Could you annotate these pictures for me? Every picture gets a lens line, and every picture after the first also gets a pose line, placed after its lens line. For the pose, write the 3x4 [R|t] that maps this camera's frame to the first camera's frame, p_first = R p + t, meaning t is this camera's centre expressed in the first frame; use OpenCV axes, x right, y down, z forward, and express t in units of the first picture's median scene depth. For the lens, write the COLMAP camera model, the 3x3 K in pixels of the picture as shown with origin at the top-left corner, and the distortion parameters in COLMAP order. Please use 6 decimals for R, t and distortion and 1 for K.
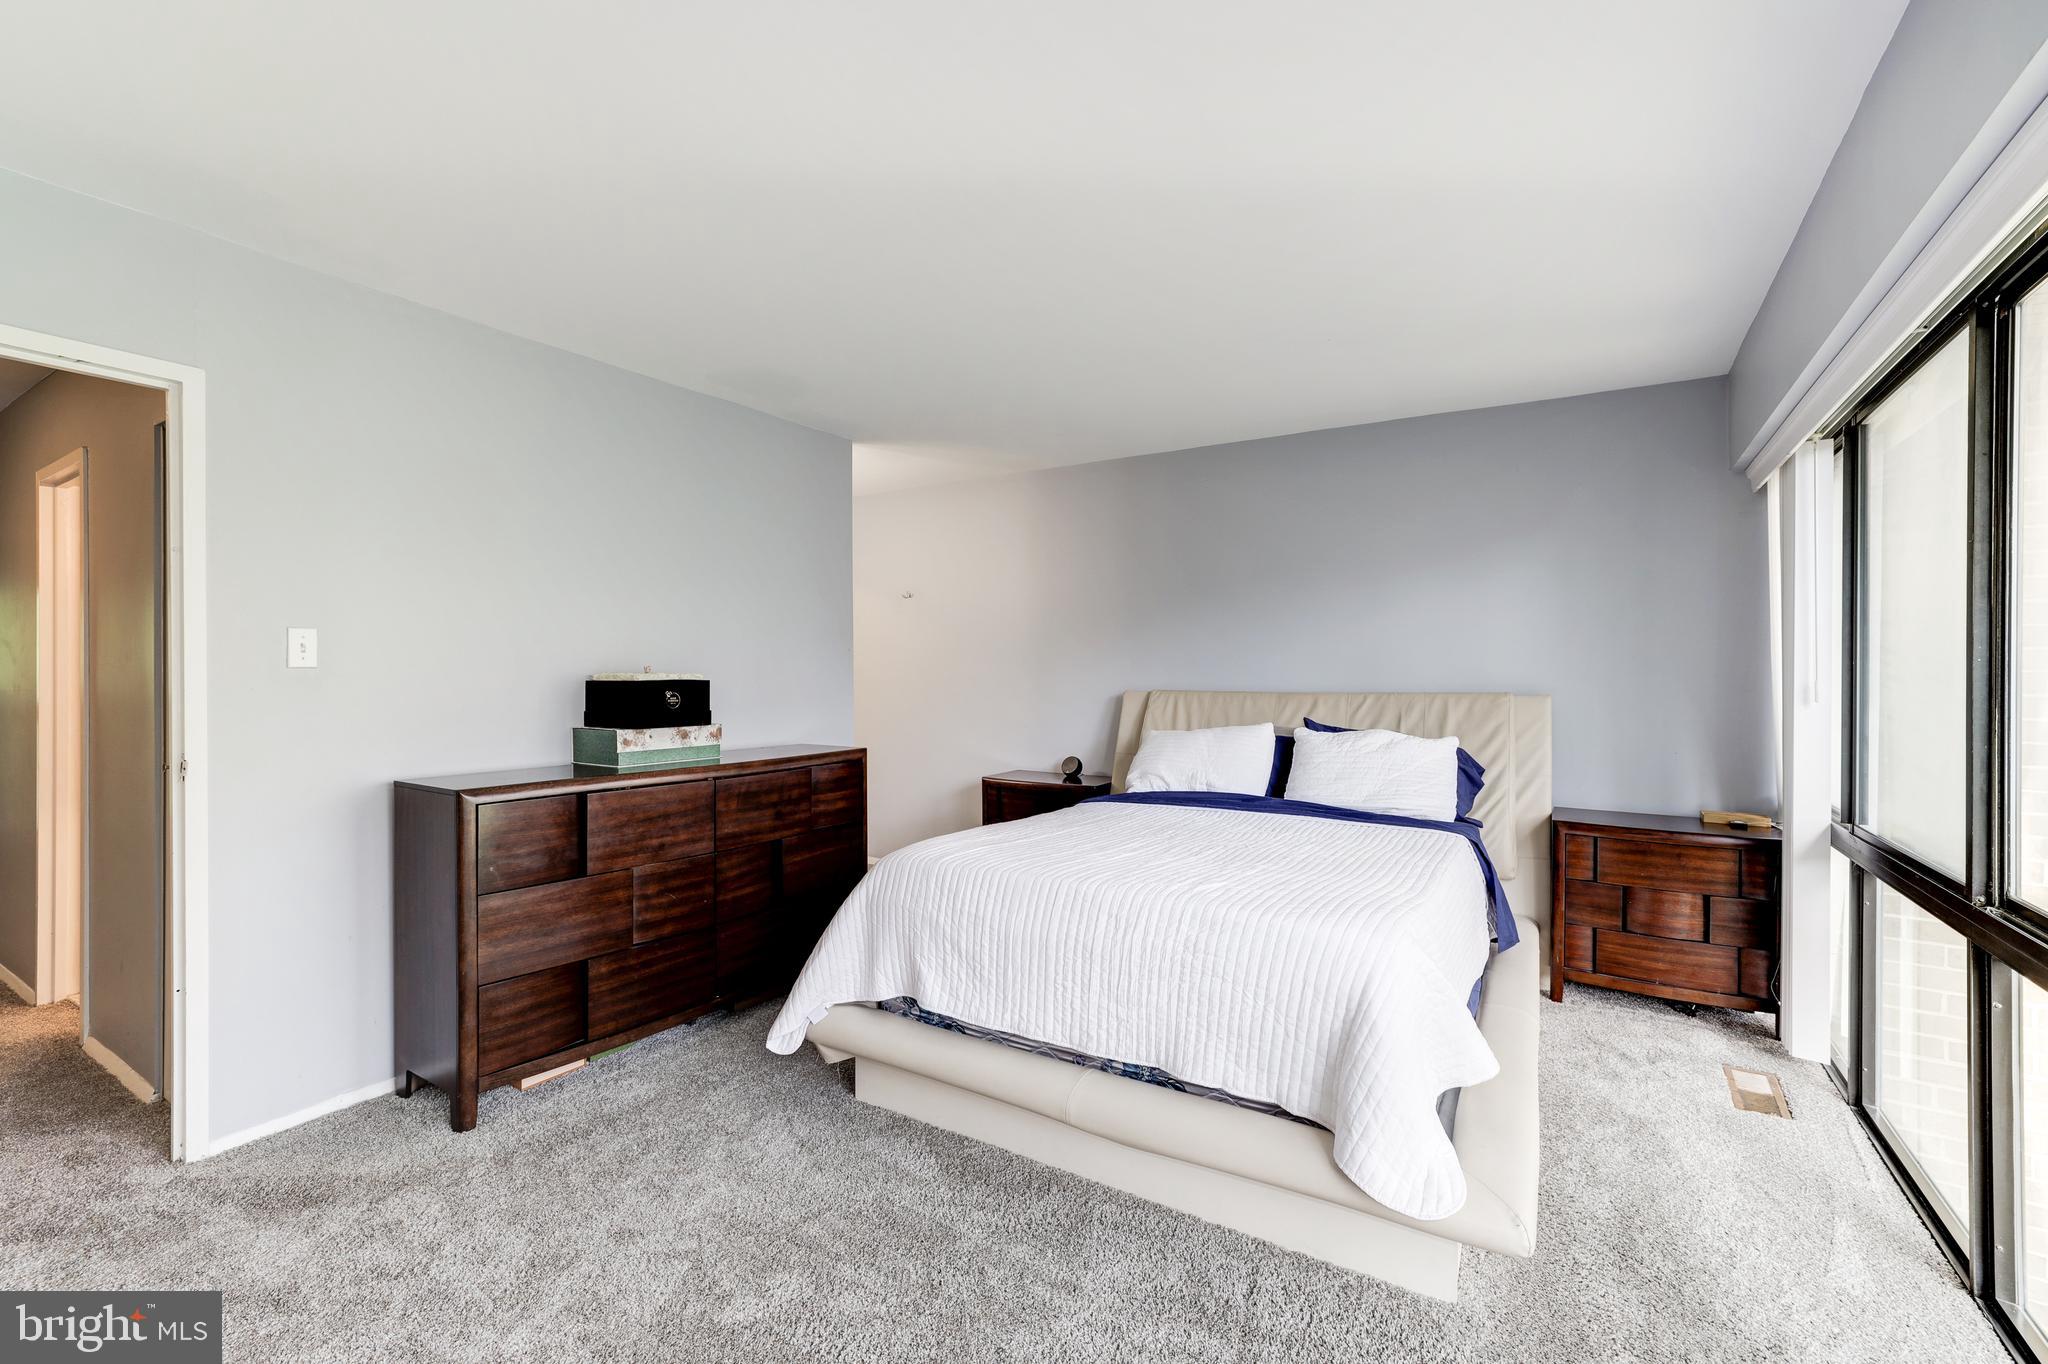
lens RADIAL K [[886.5, 0, 1023.4], [0, 886.5, 672.6], [0, 0, 1]] dist [-0.051080, 0.019685]
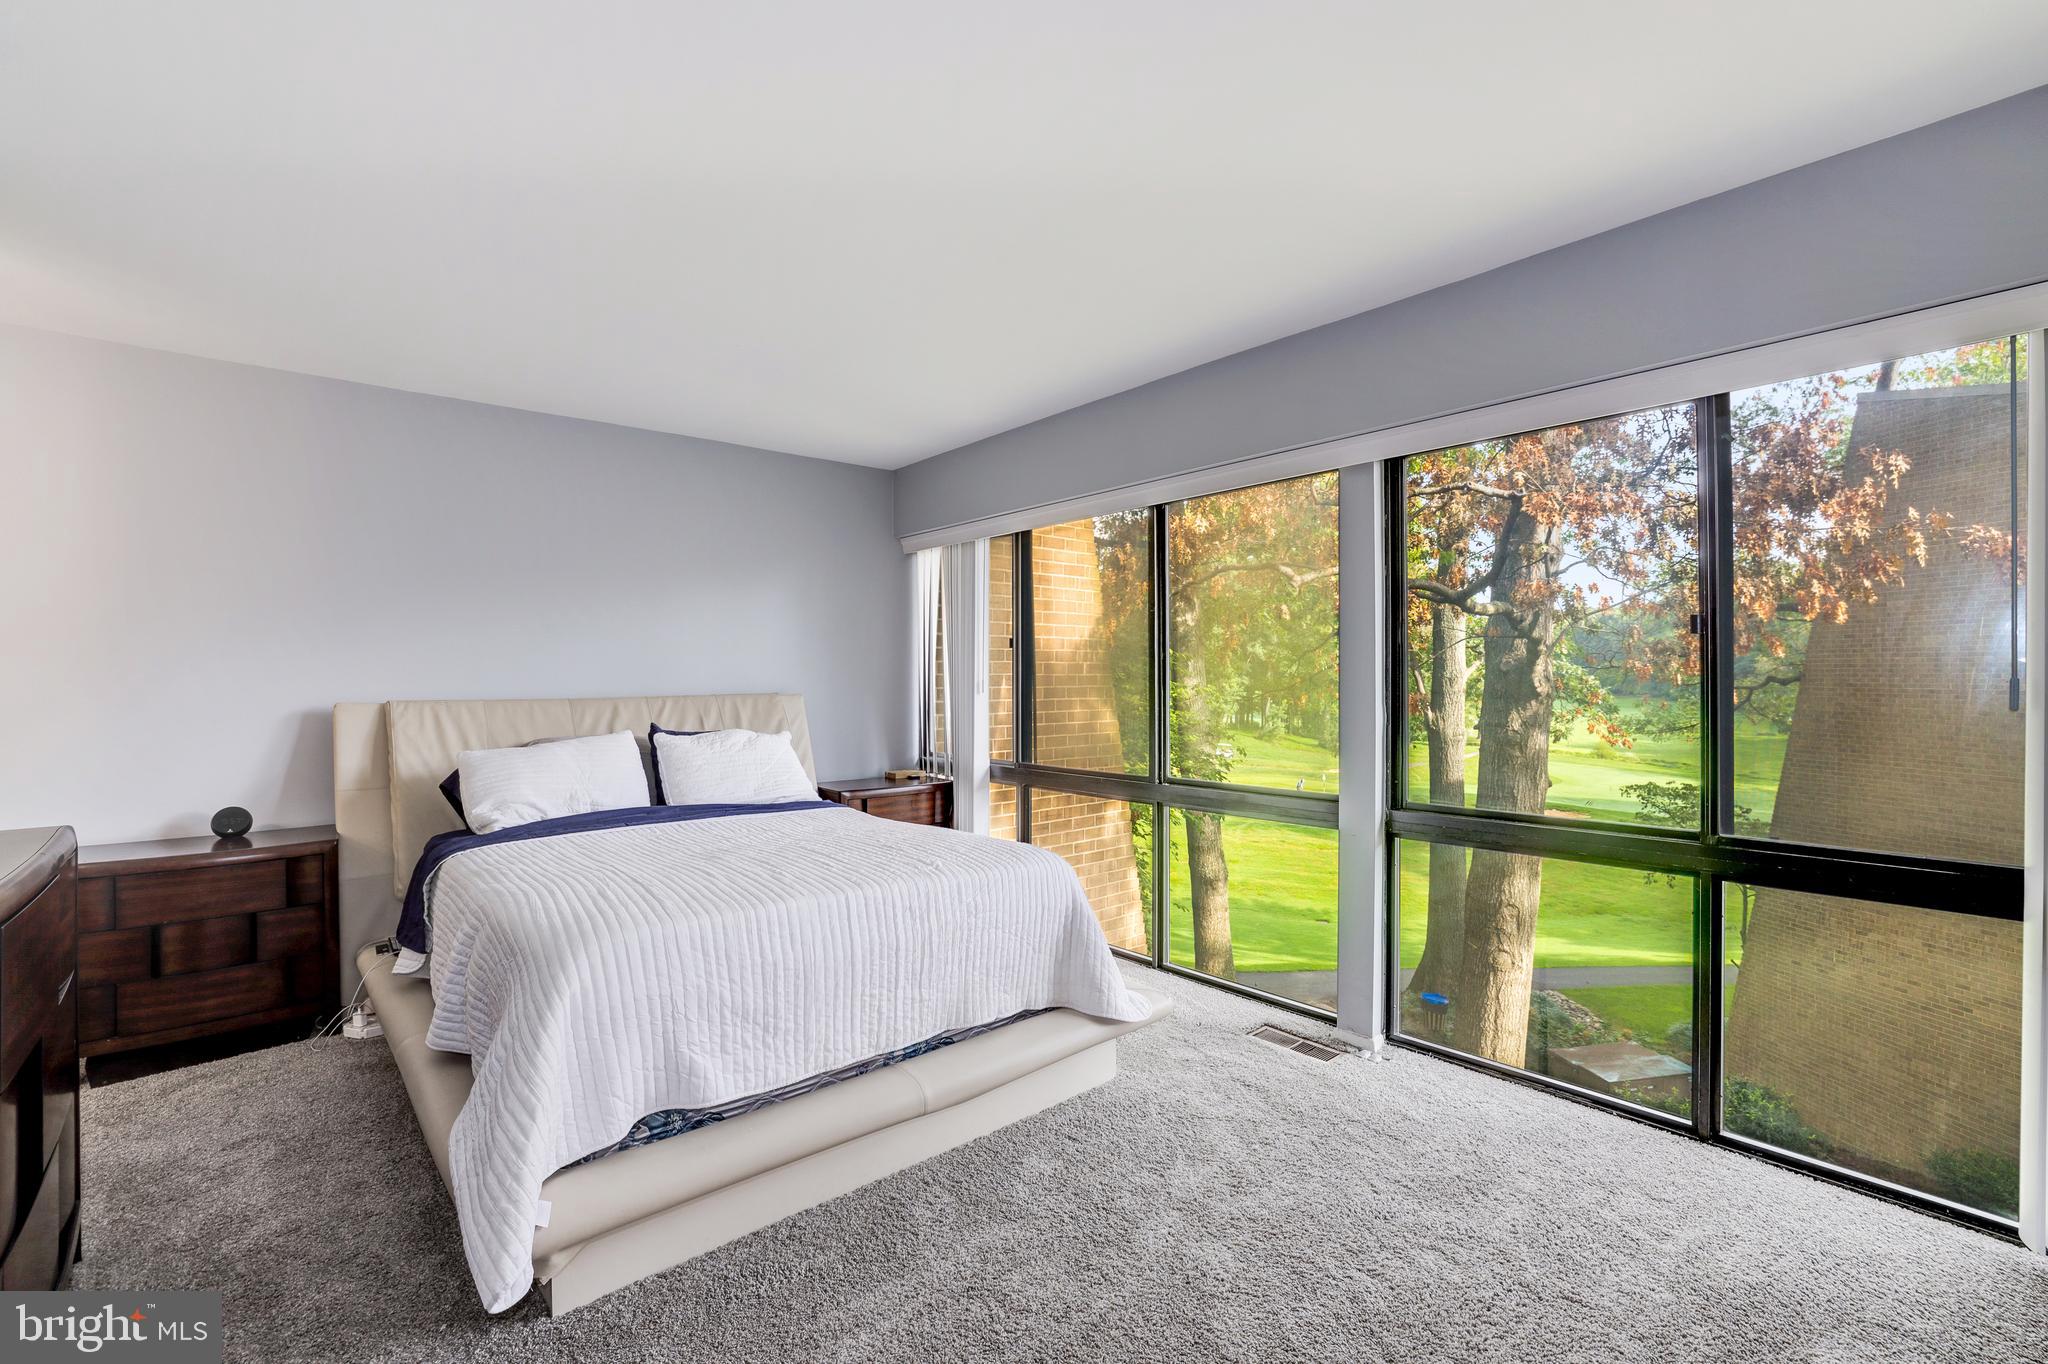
lens RADIAL K [[886.5, 0, 1023.4], [0, 886.5, 672.6], [0, 0, 1]] dist [-0.051080, 0.019685]
pose [[0.286967, -0.002749, 0.957936, -0.719940], [0.000928, 0.999996, 0.002591, -0.010543], [-0.957940, 0.000145, 0.286969, 0.462877]]
